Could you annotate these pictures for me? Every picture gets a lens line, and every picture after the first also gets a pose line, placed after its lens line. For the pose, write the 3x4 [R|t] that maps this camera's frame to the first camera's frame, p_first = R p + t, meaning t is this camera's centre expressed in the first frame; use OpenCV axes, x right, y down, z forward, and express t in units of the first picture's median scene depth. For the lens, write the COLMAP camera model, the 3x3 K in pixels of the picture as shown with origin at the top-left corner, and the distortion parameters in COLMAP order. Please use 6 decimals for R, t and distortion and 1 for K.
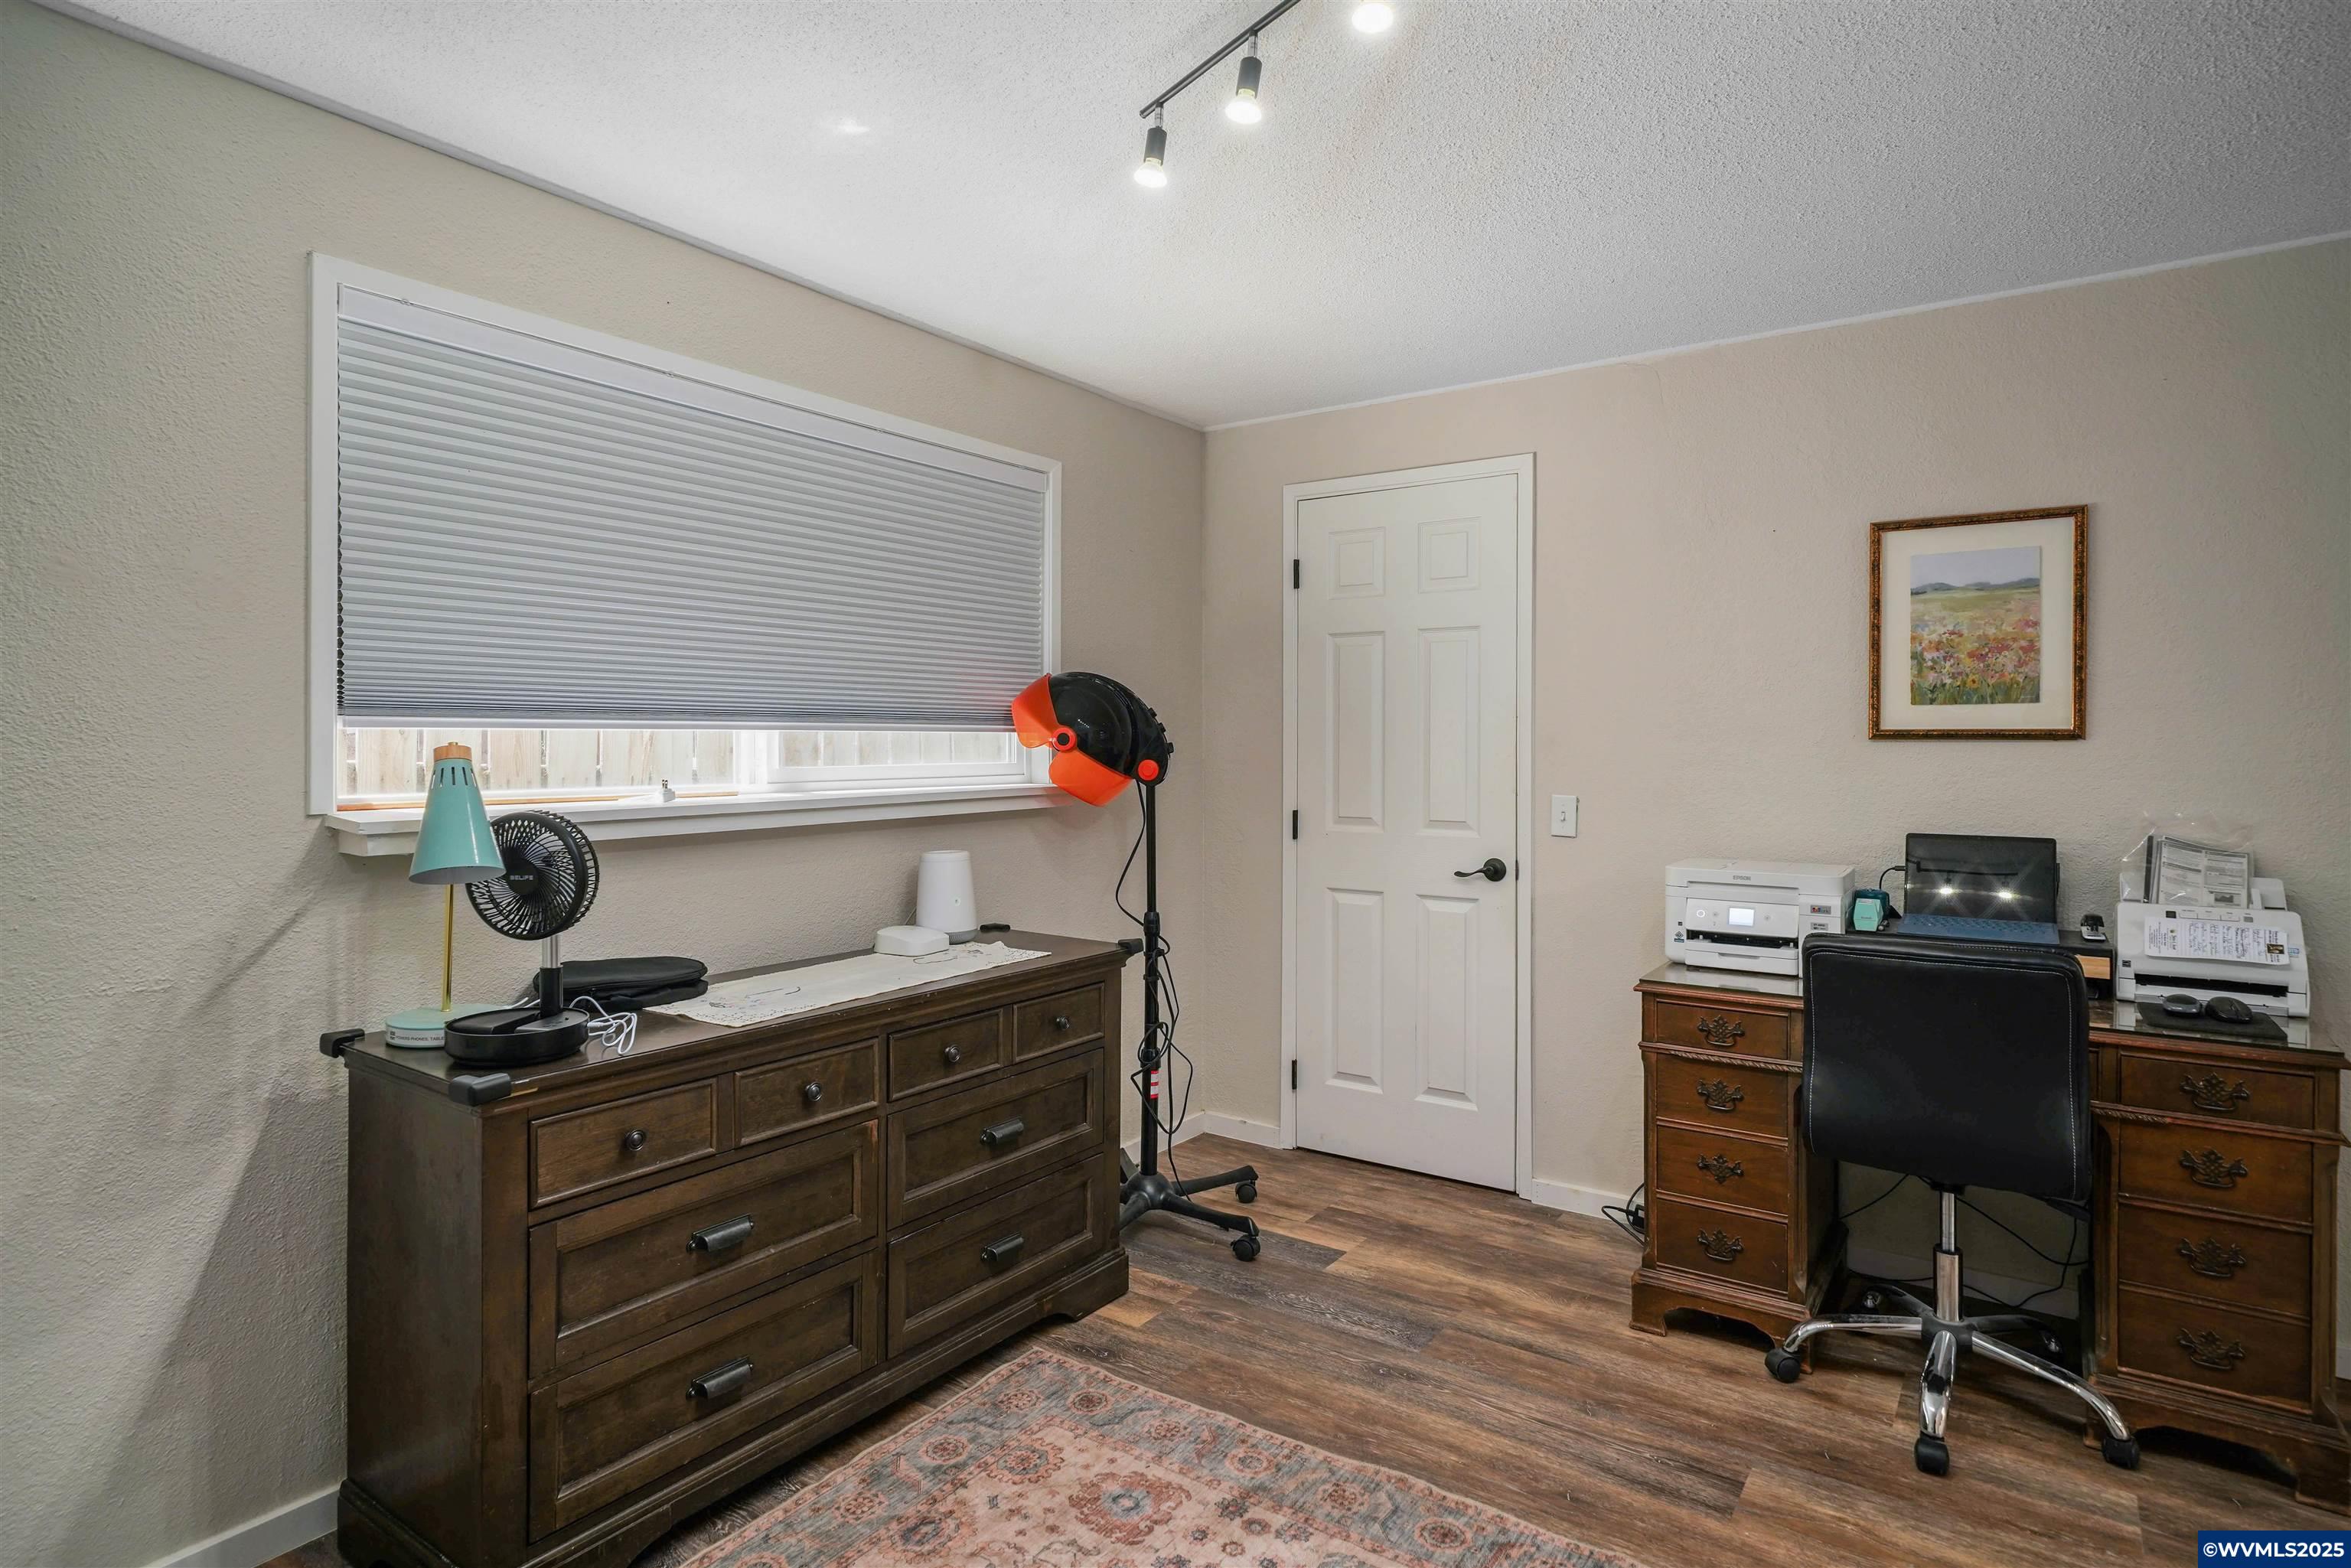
lens RADIAL K [[1216.3, 0, 1173.4], [0, 1216.3, 765.2], [0, 0, 1]] dist [0.003396, 0.000492]
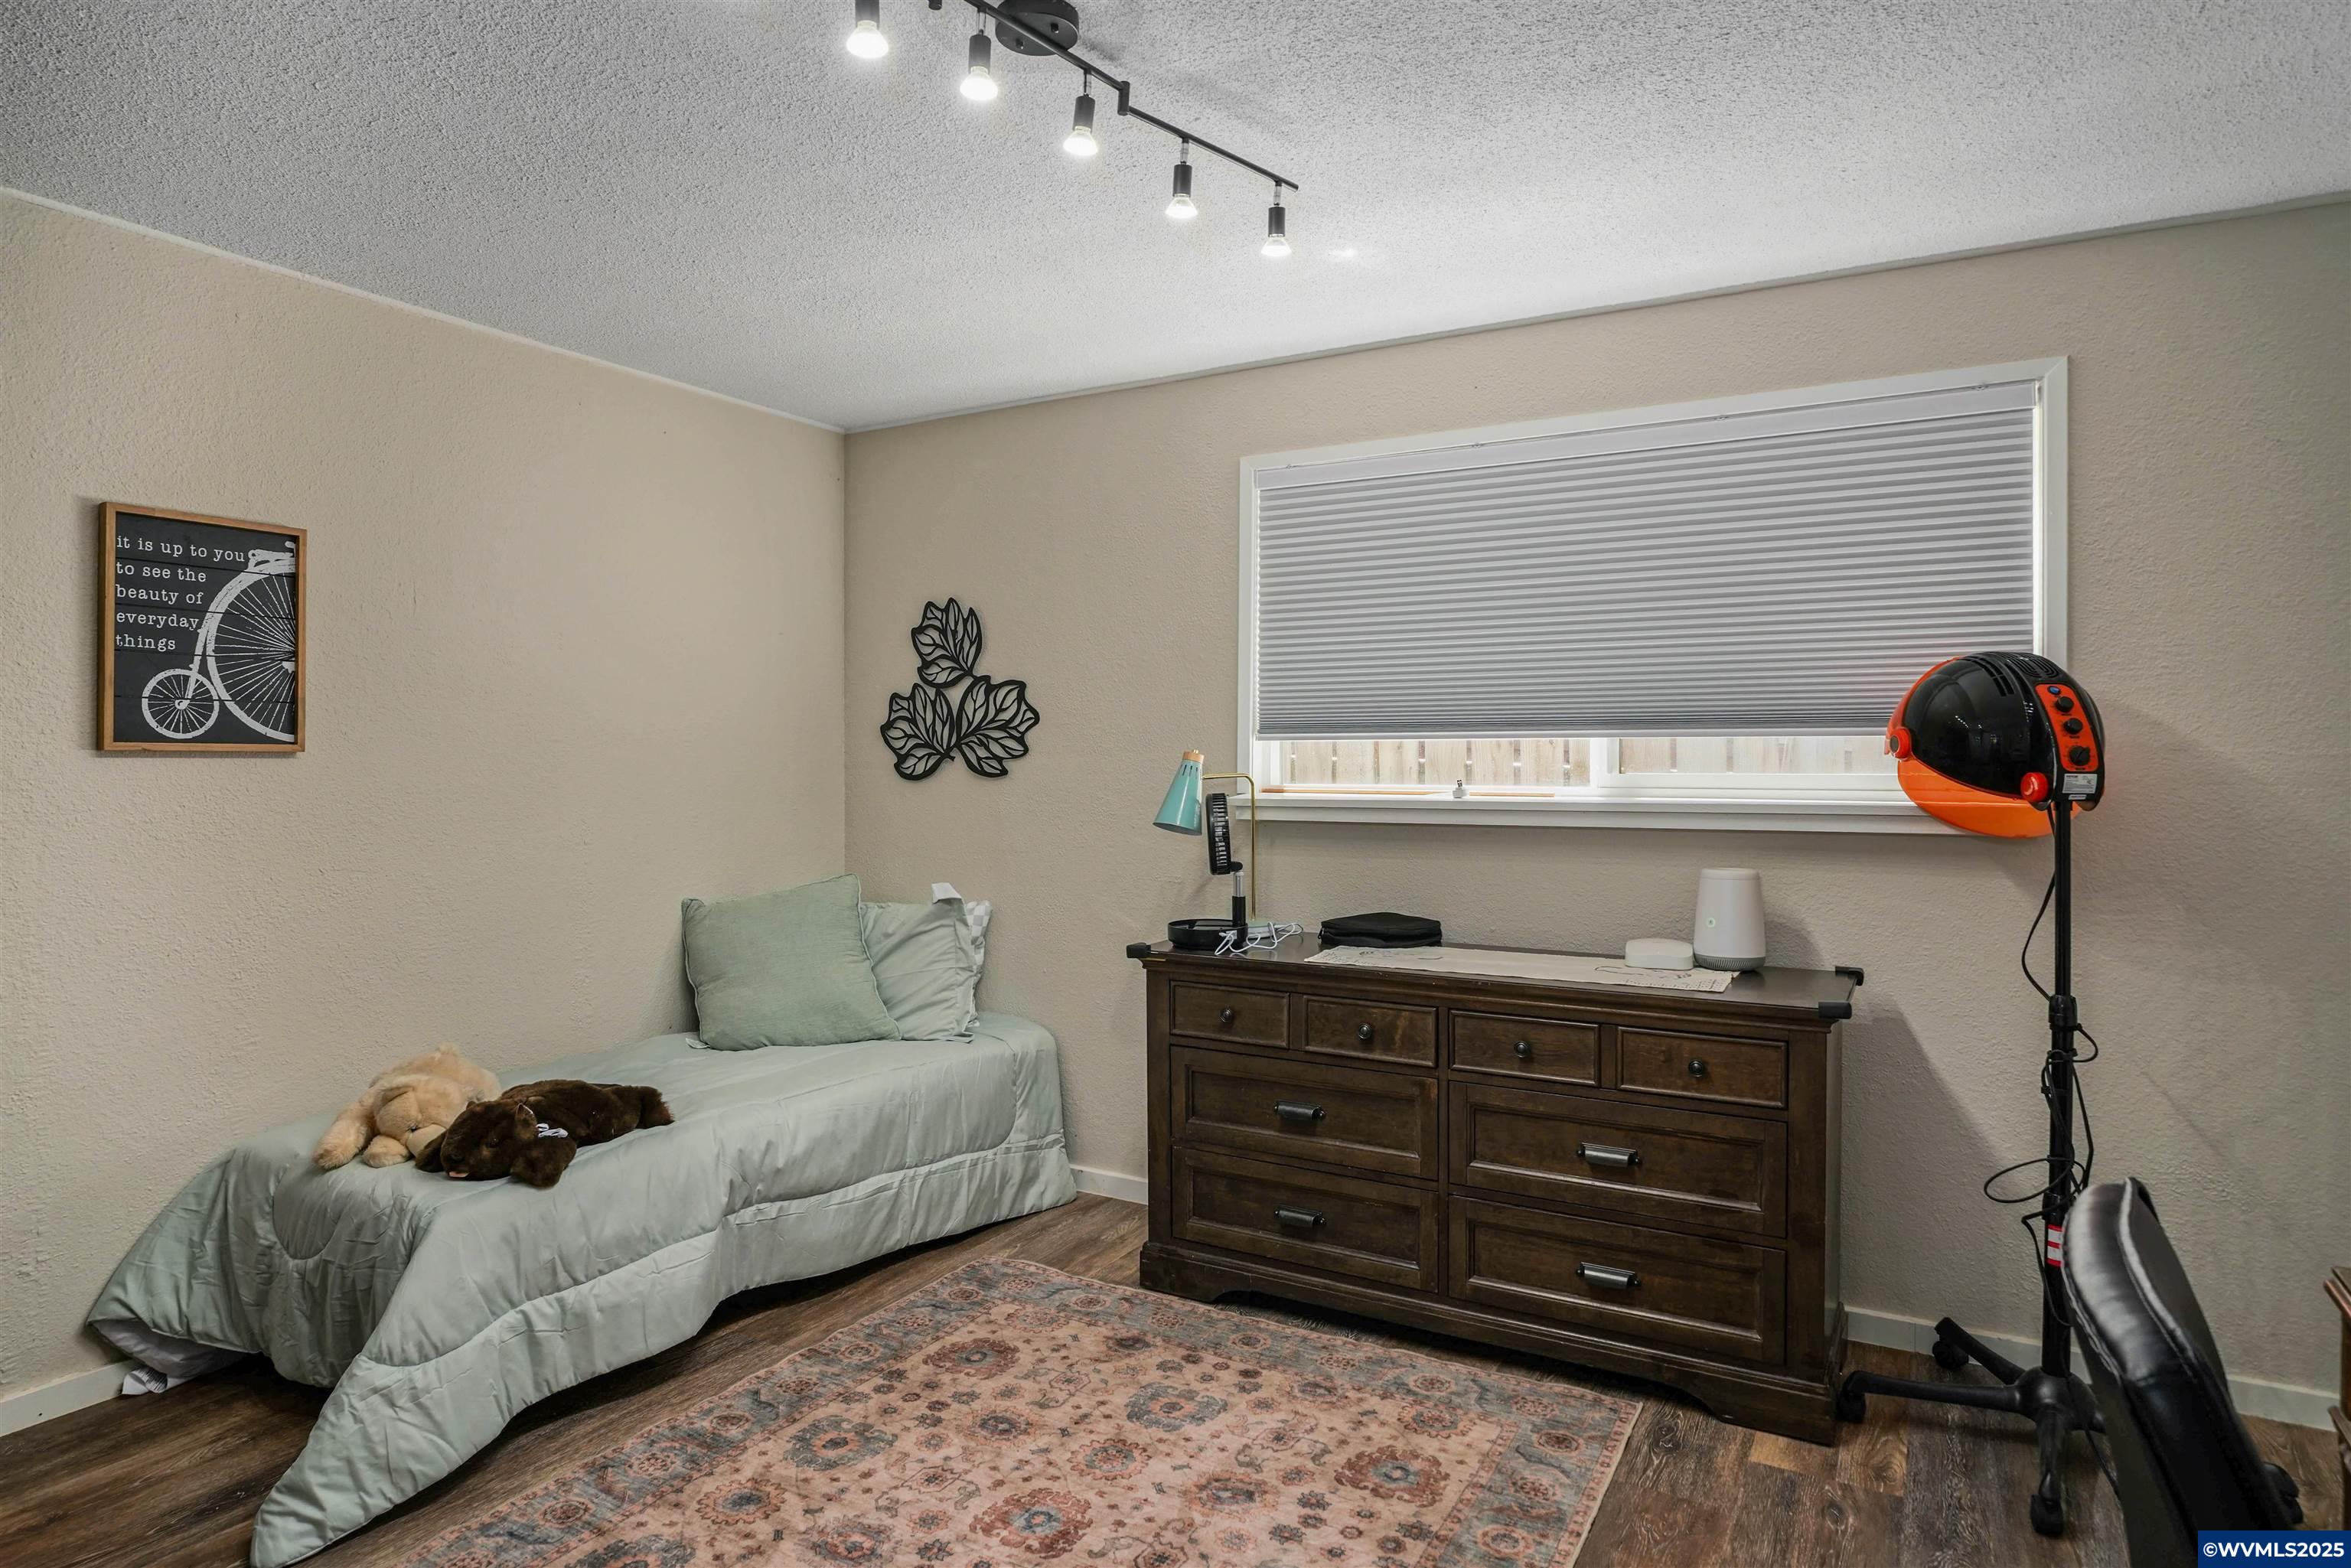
lens RADIAL K [[1322.6, 0, 1172.3], [0, 1322.6, 775.4], [0, 0, 1]] dist [-0.003803, -0.000294]
pose [[0.118148, 0.014315, -0.992893, 0.903745], [-0.013785, 0.999823, 0.012775, -0.006299], [0.992900, 0.012177, 0.118325, 0.568752]]
